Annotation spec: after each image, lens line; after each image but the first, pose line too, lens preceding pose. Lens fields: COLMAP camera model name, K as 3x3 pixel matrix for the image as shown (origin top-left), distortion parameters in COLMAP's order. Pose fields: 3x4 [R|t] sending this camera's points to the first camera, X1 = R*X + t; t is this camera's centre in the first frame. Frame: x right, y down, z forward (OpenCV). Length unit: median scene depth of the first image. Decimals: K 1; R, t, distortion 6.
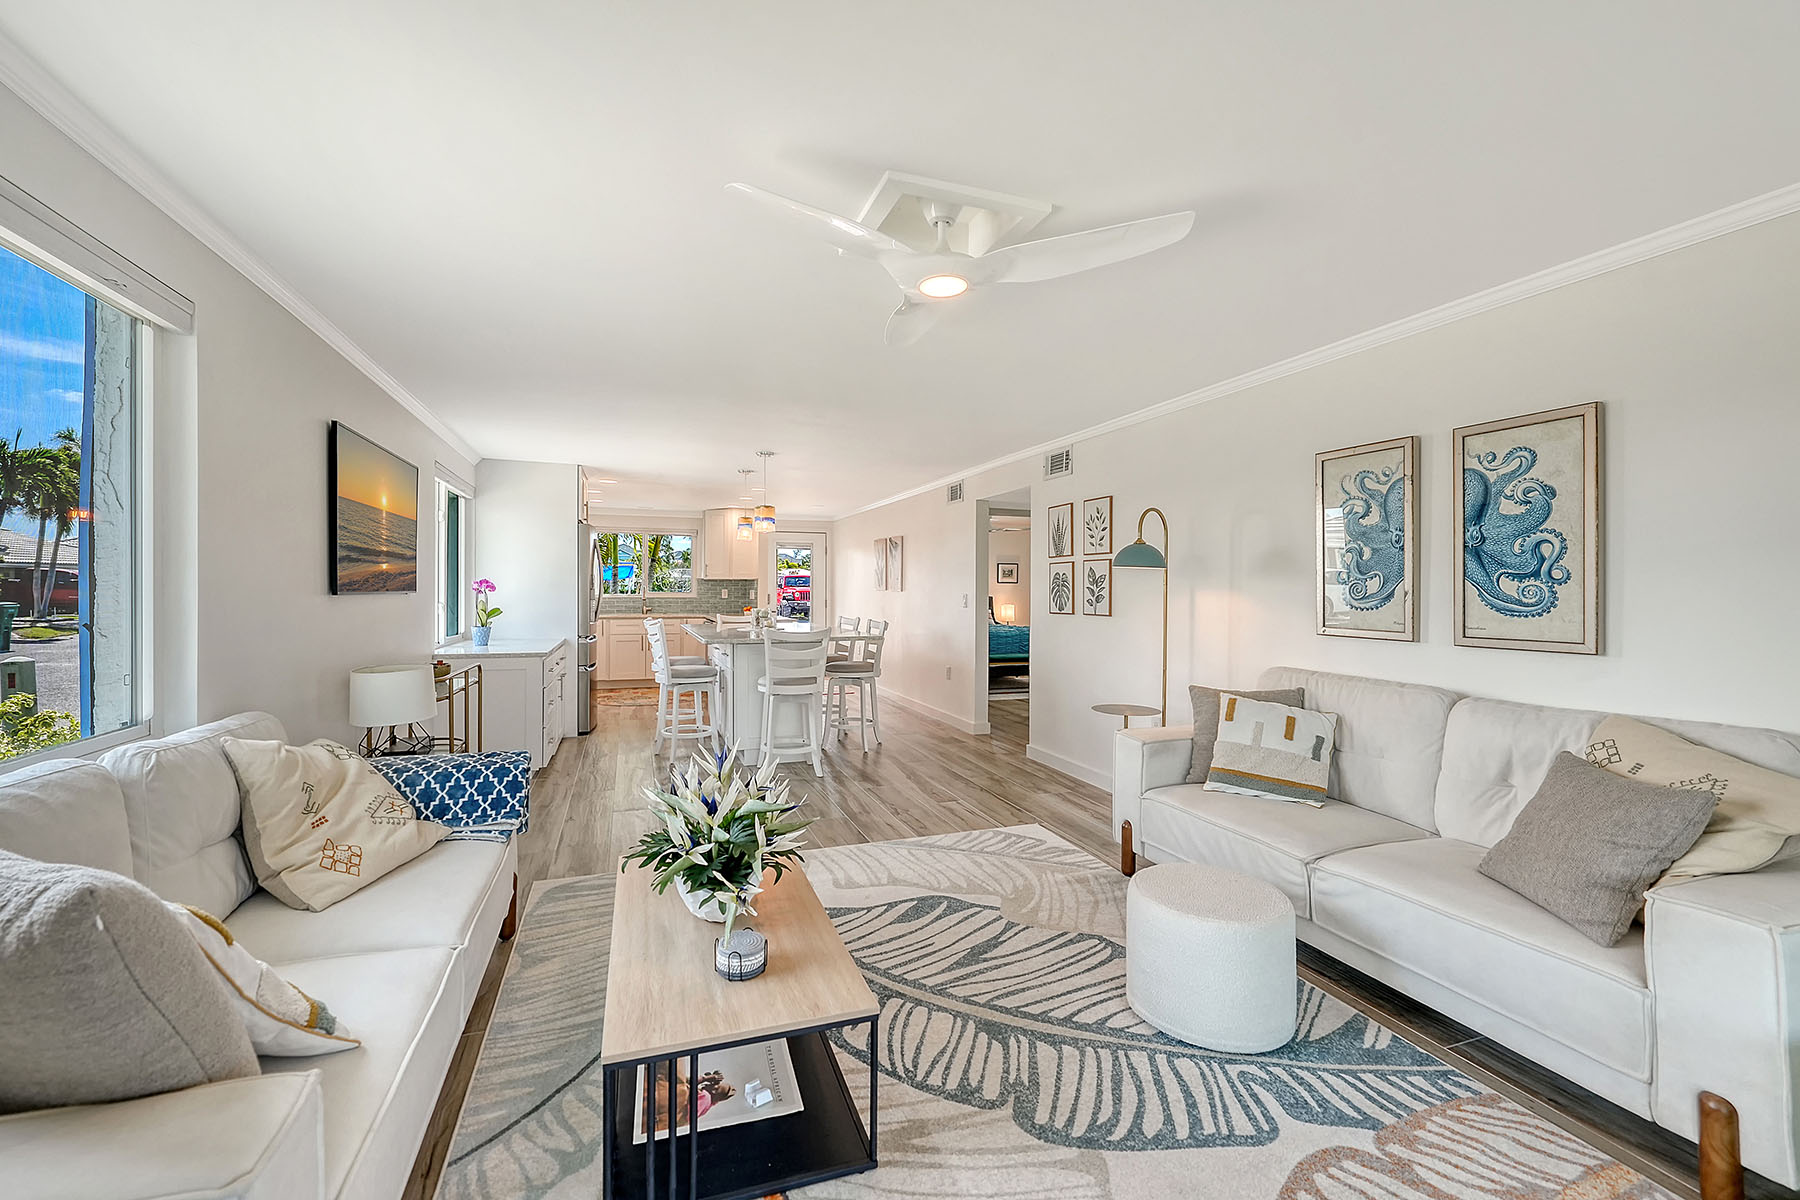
lens RADIAL K [[747.2, 0, 916.7], [0, 747.2, 582.9], [0, 0, 1]] dist [-0.002889, -0.000459]
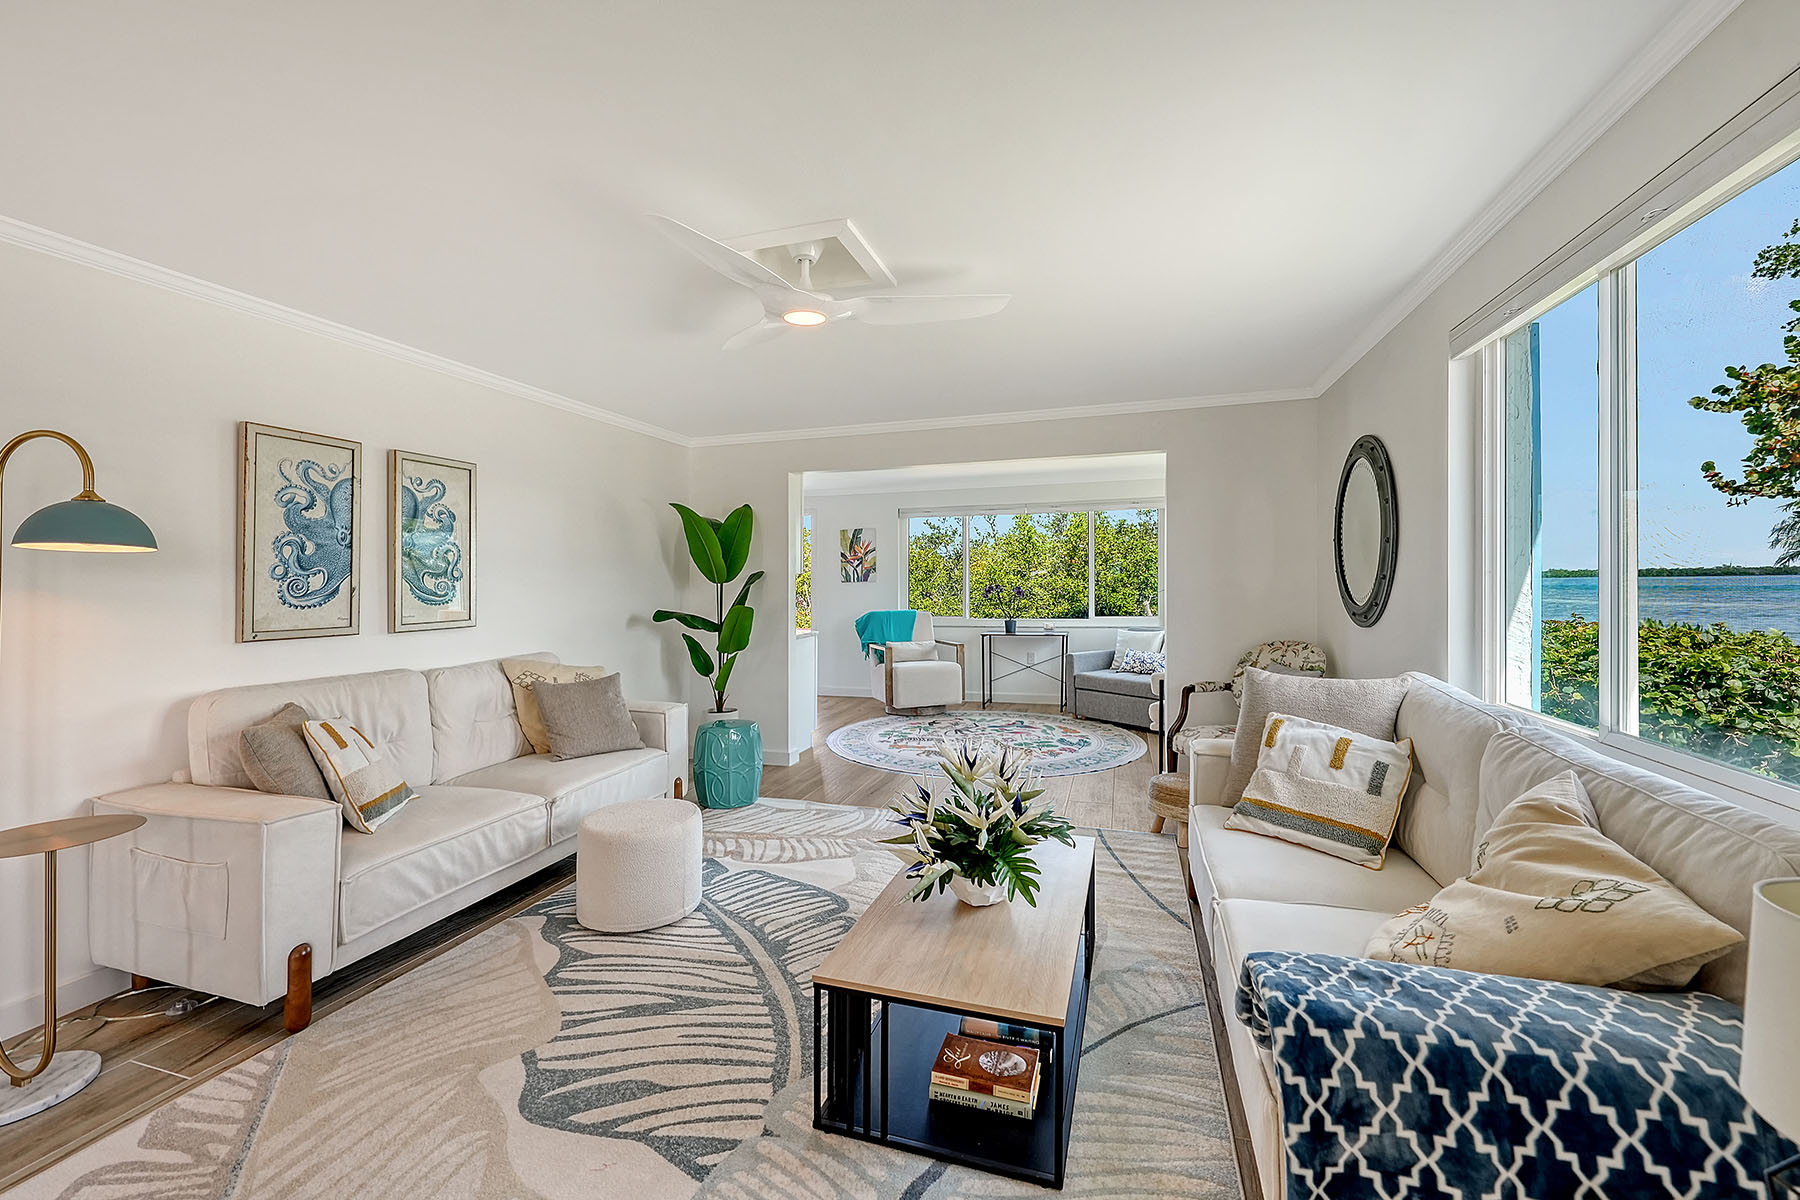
lens RADIAL K [[734.8, 0, 871.0], [0, 734.8, 570.6], [0, 0, 1]] dist [-0.010813, -0.000150]
pose [[-0.763061, 0.010368, 0.646243, -0.651564], [0.001469, 0.999897, -0.014307, 0.003756], [-0.646324, -0.009968, -0.762998, 1.504258]]
